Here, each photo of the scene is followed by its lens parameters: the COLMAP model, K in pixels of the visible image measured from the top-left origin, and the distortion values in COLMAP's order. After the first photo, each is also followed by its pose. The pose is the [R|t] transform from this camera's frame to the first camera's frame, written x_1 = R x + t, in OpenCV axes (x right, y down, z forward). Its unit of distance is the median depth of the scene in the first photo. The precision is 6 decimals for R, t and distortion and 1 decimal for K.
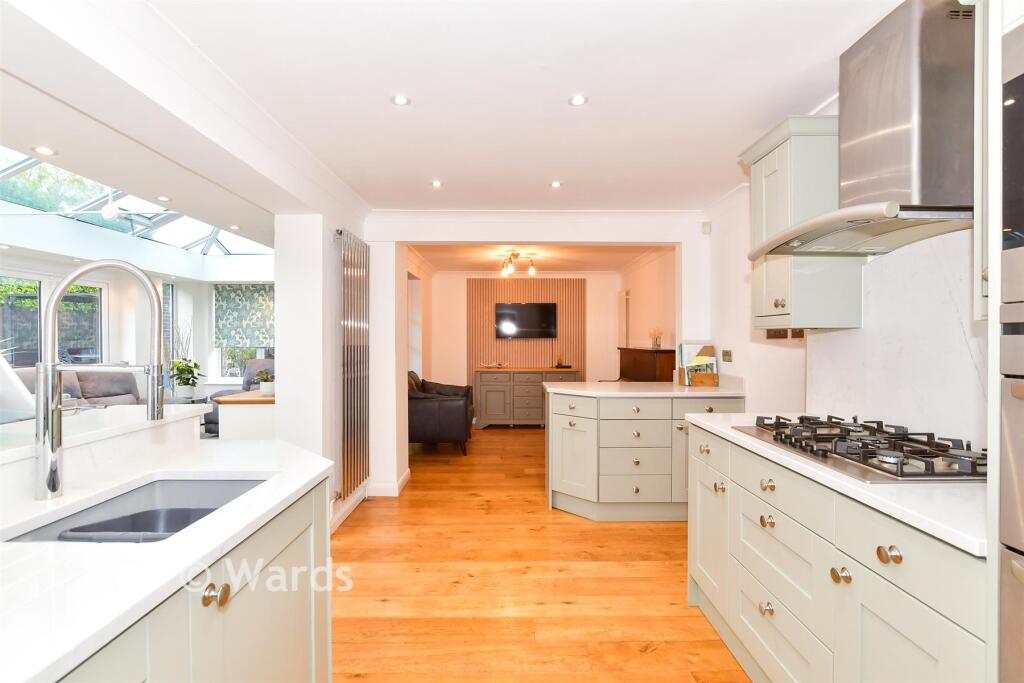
lens RADIAL K [[466.2, 0, 515.7], [0, 466.2, 341.7], [0, 0, 1]] dist [-0.000375, 0.000021]
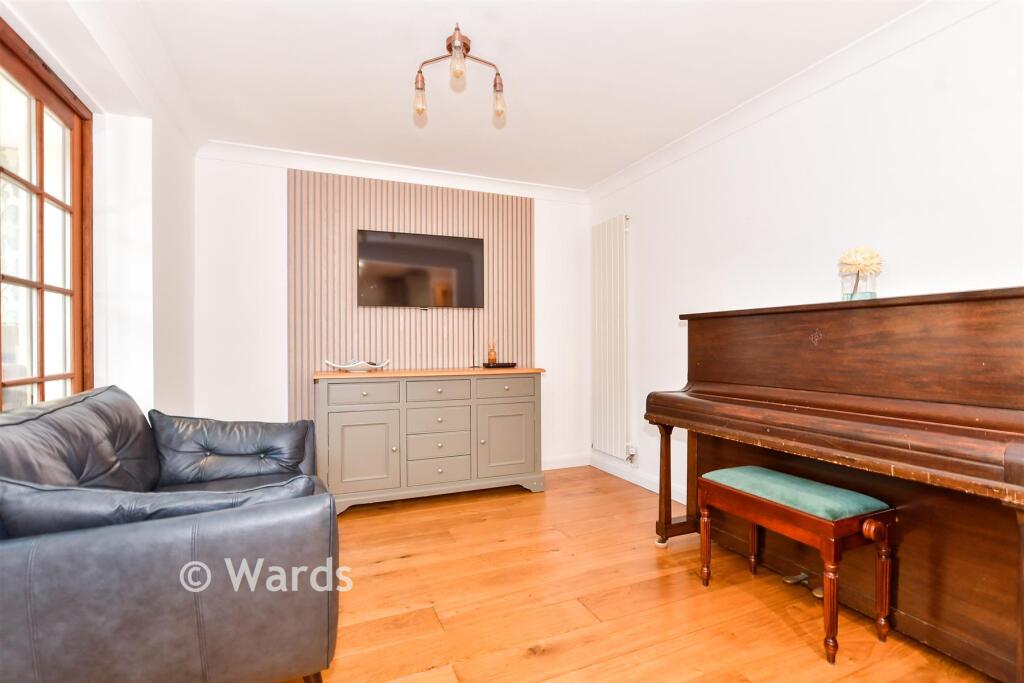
lens RADIAL K [[466.2, 0, 512.7], [0, 466.2, 345.9], [0, 0, 1]] dist [-0.000375, 0.000021]
pose [[0.922481, -0.000016, 0.386042, -0.077561], [-0.003178, 0.999966, 0.007636, 0.029239], [-0.386029, -0.008271, 0.922450, 0.533498]]
